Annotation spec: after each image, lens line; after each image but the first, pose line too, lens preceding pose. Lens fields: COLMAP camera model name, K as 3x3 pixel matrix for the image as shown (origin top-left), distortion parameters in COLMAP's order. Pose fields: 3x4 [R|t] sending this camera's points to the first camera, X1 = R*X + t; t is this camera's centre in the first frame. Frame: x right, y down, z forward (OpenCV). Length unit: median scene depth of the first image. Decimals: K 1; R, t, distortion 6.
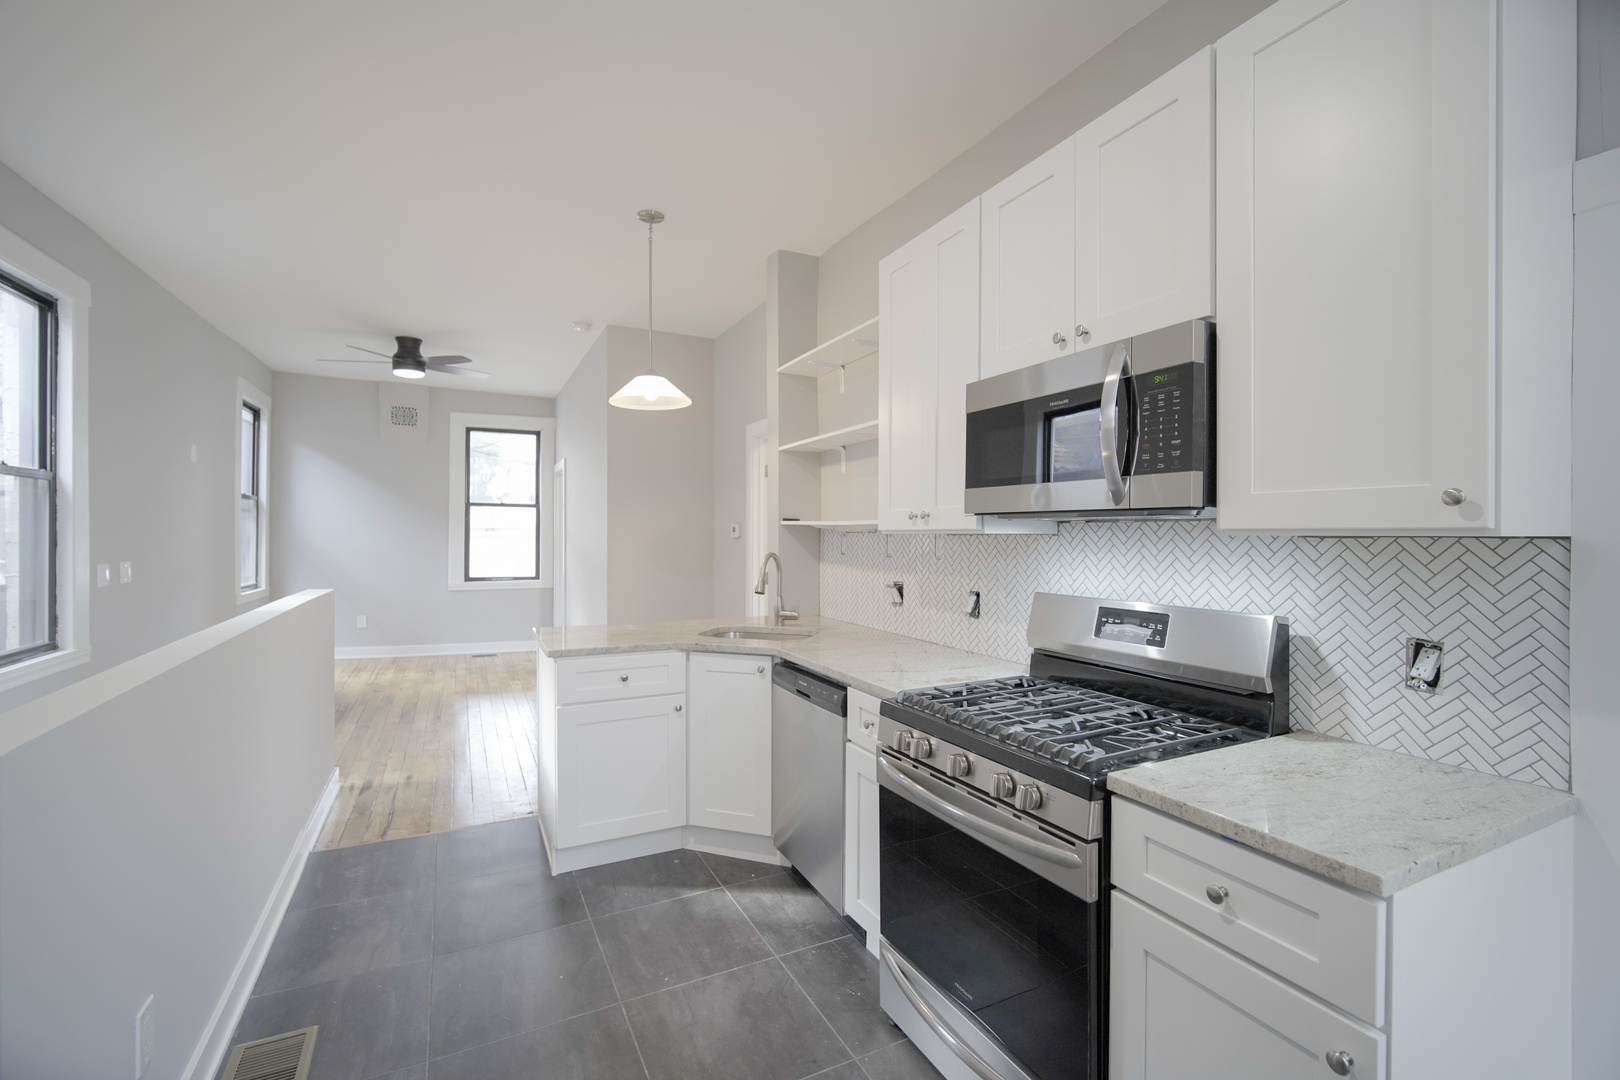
lens RADIAL K [[703.5, 0, 808.8], [0, 703.5, 536.0], [0, 0, 1]] dist [-0.010240, 0.000252]
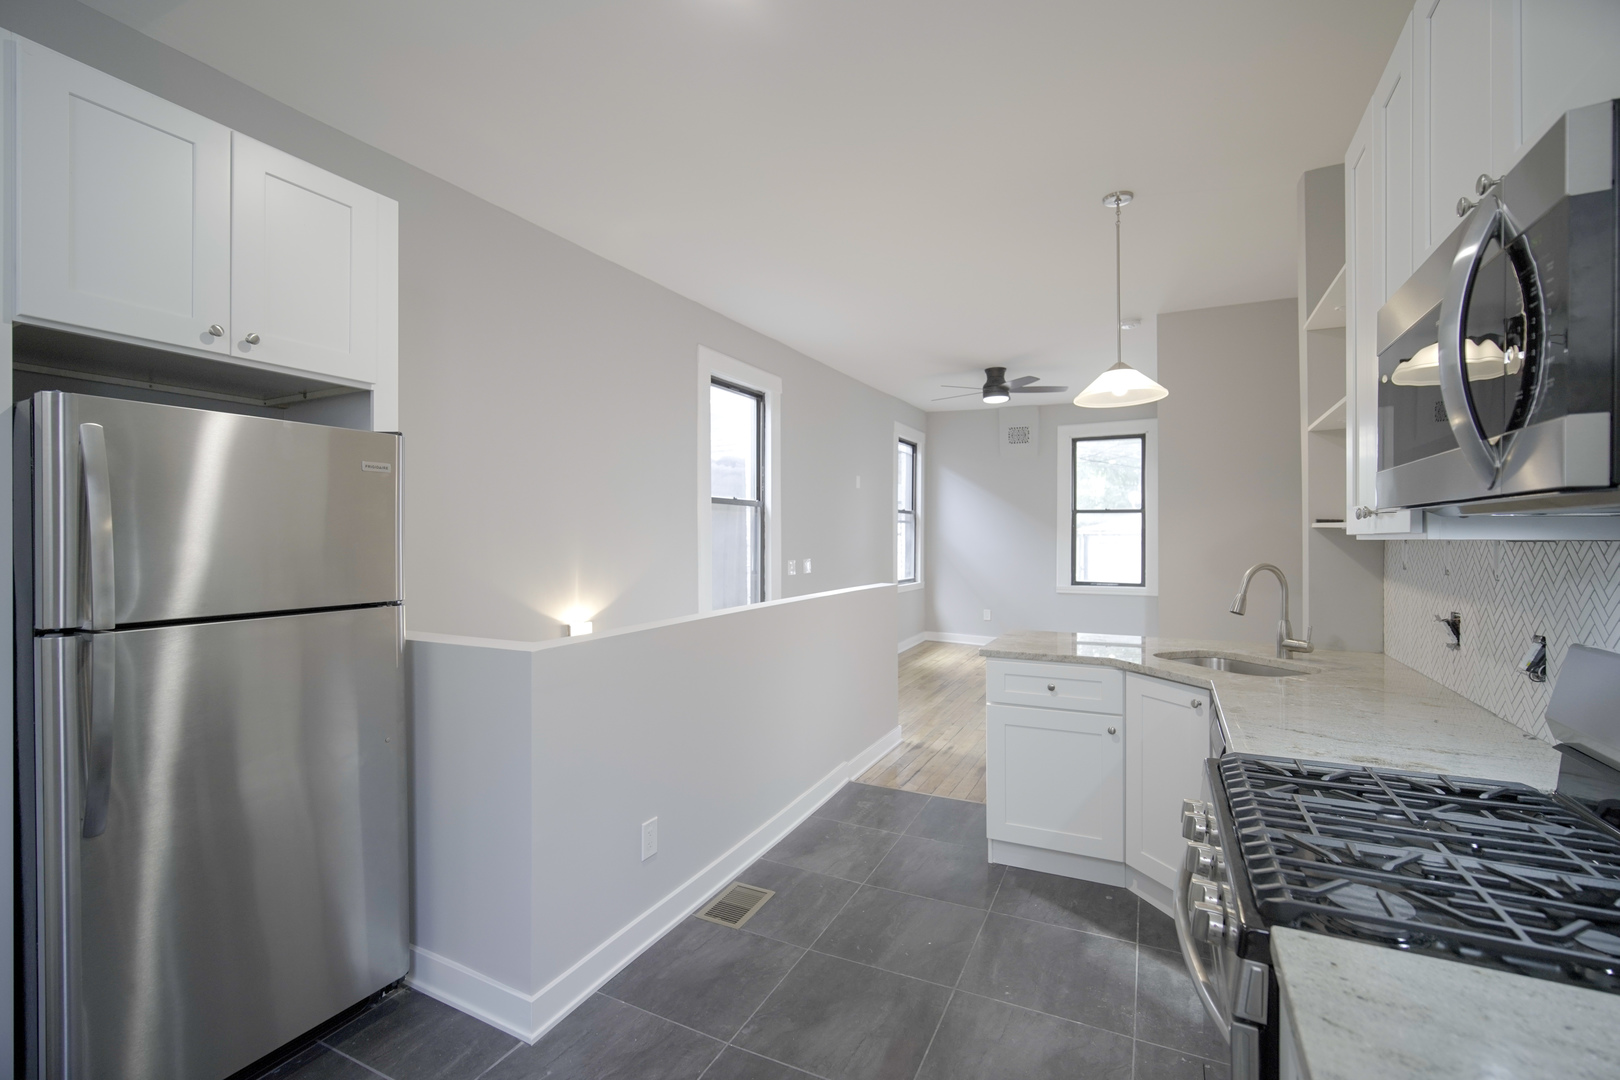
lens RADIAL K [[703.5, 0, 808.8], [0, 703.5, 536.0], [0, 0, 1]] dist [-0.010240, 0.000252]
pose [[0.601662, -0.005774, -0.798730, 0.254012], [-0.000413, 0.999971, -0.007540, -0.001183], [0.798751, 0.004866, 0.601643, 0.111069]]
